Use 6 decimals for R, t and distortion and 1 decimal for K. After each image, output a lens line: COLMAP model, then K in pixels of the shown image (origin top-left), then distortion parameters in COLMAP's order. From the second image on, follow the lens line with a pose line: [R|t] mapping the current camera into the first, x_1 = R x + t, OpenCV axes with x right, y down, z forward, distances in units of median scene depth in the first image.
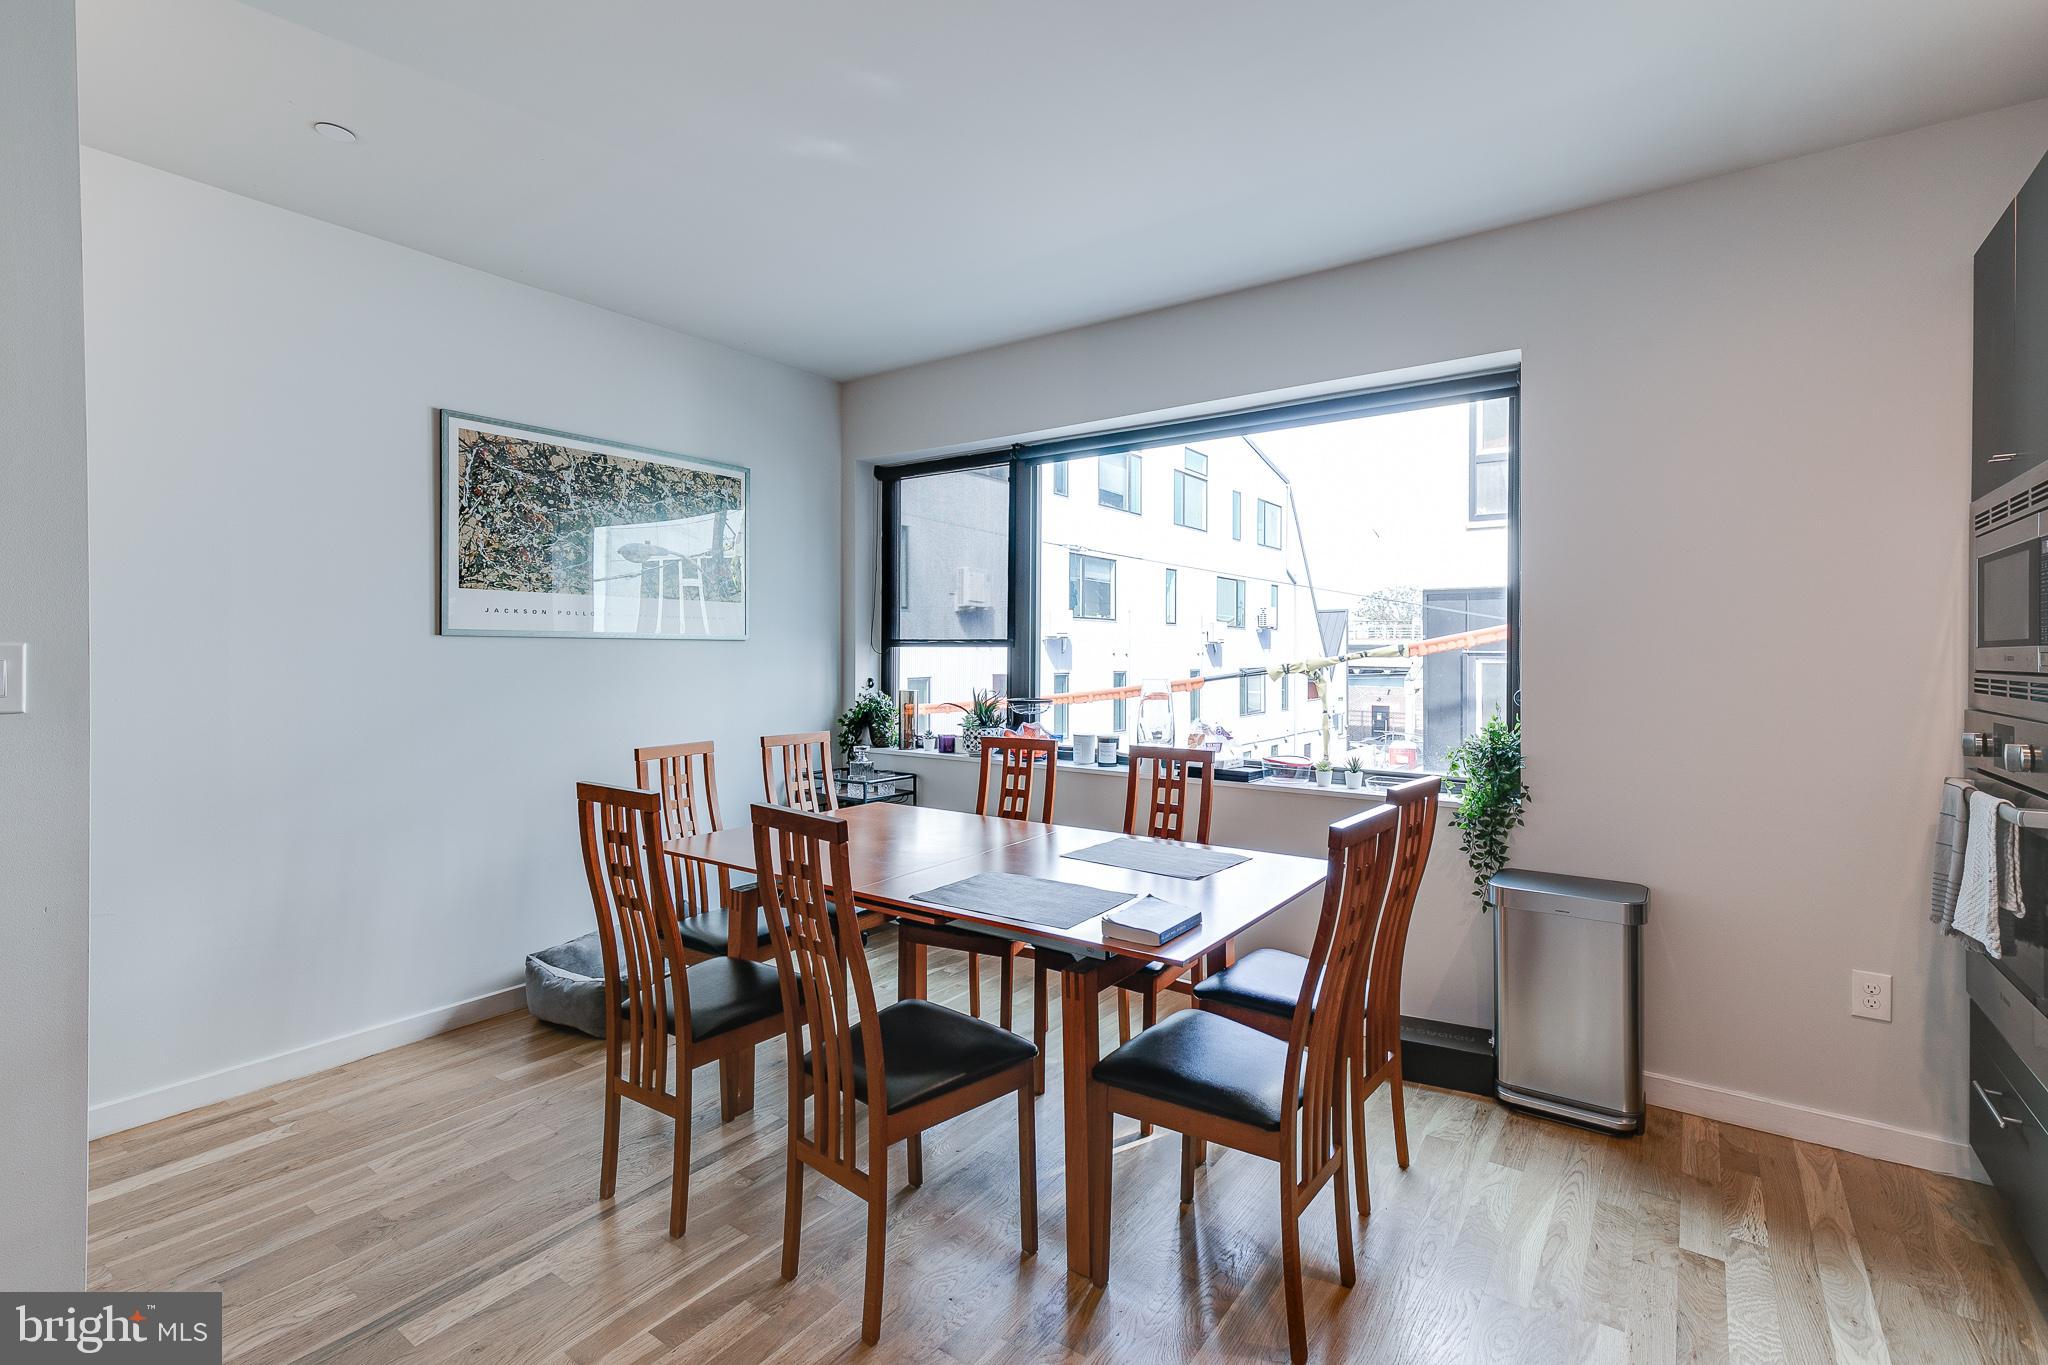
lens RADIAL K [[924.5, 0, 1028.6], [0, 924.5, 648.8], [0, 0, 1]] dist [-0.000200, -0.000815]
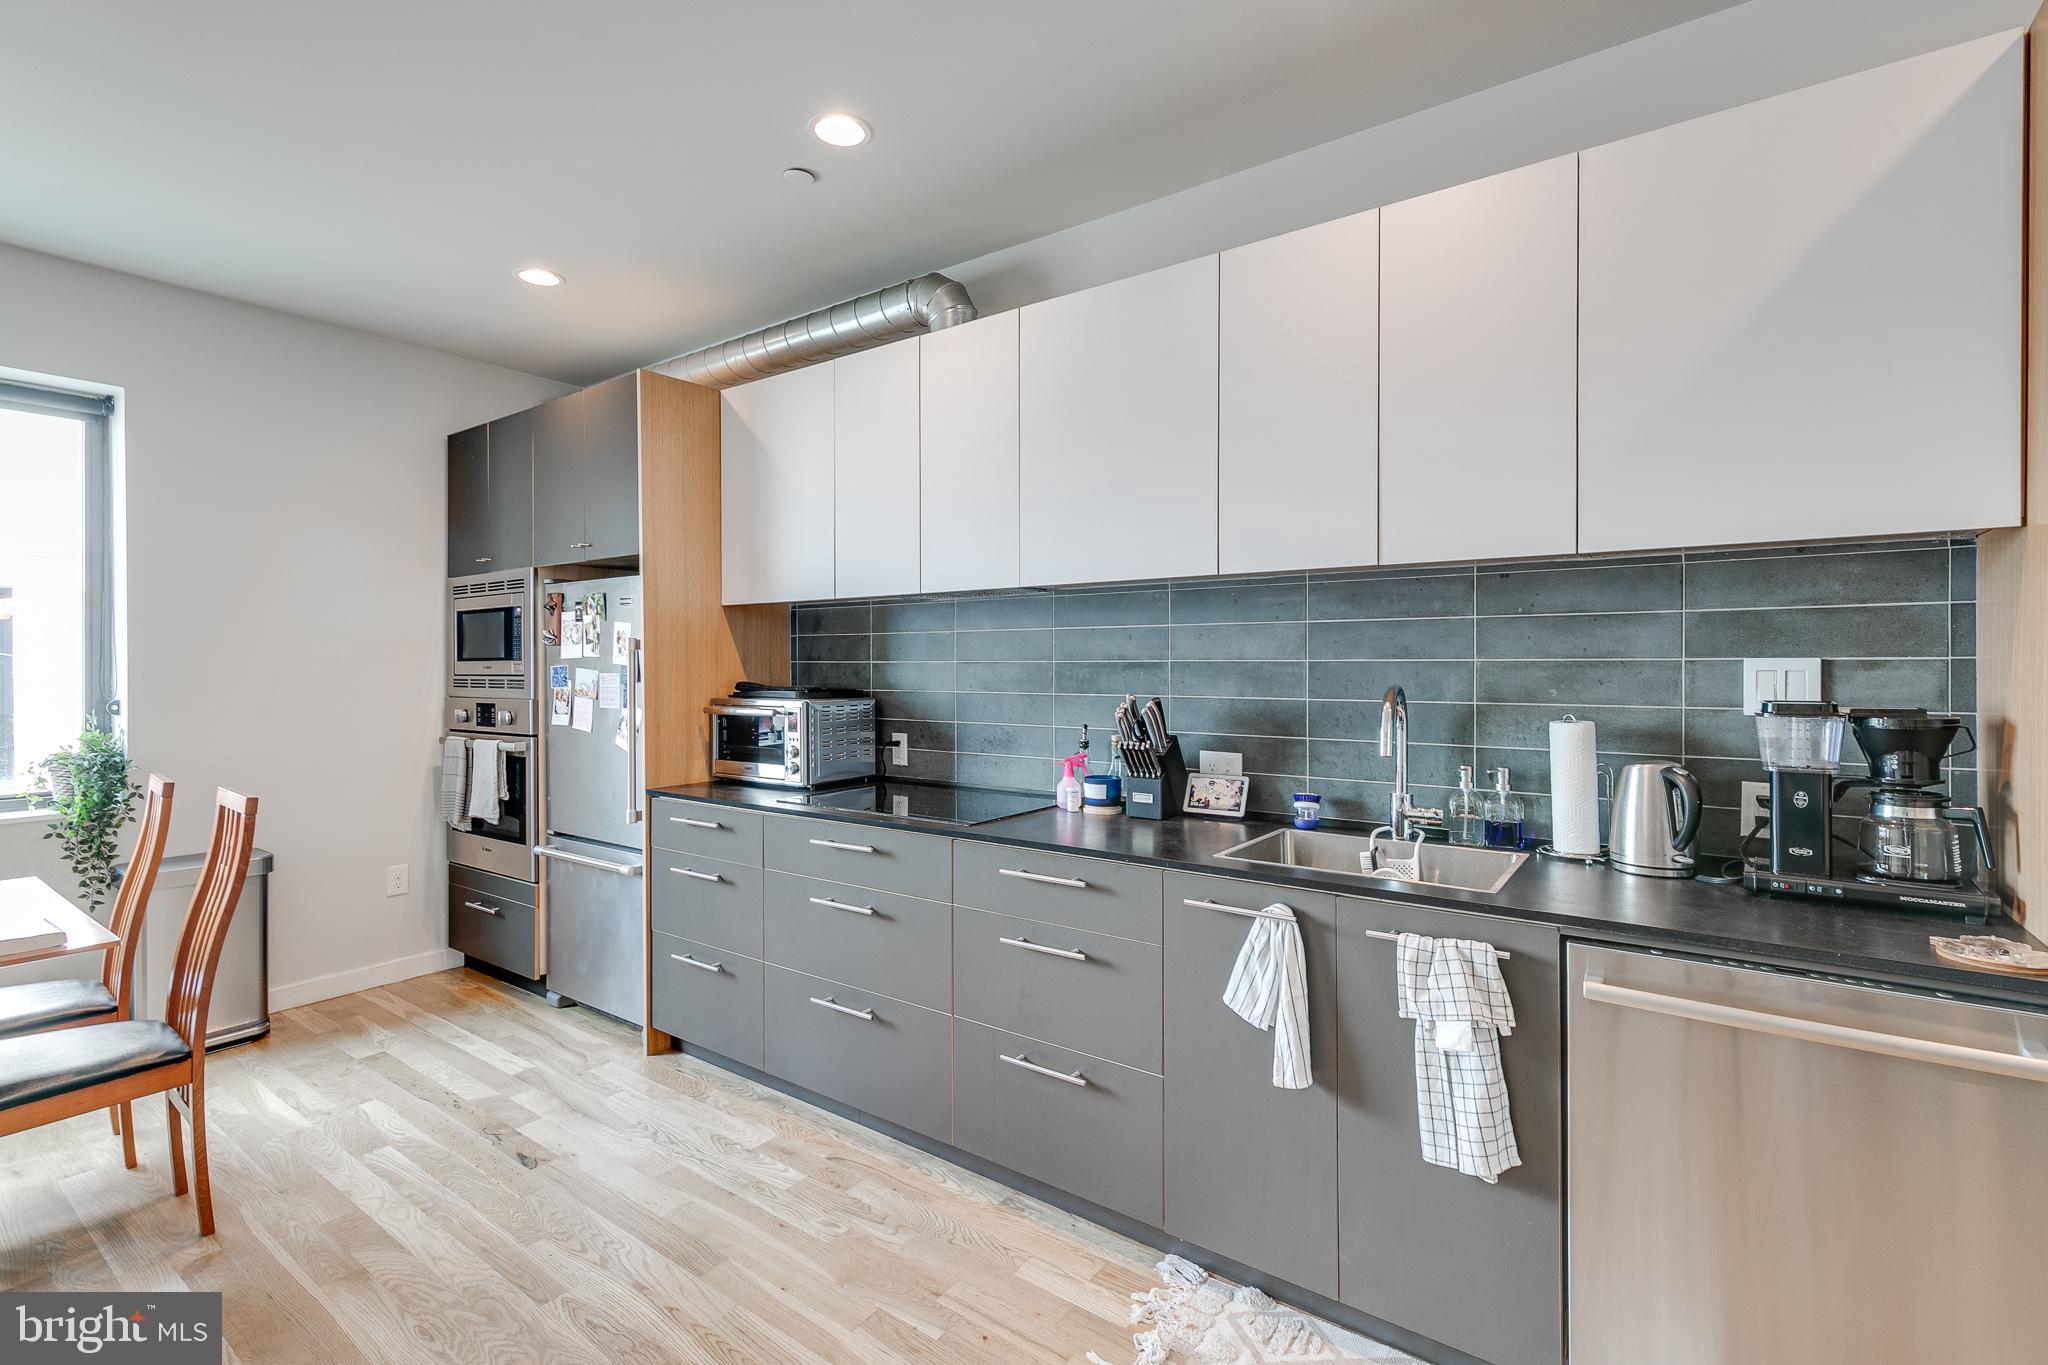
lens RADIAL K [[930.6, 0, 1024.6], [0, 930.6, 660.7], [0, 0, 1]] dist [0.007365, 0.000395]
pose [[-0.007135, -0.001233, 0.999974, -0.580709], [0.000569, 0.999999, 0.001237, -0.002243], [-0.999974, 0.000577, -0.007135, -0.054851]]
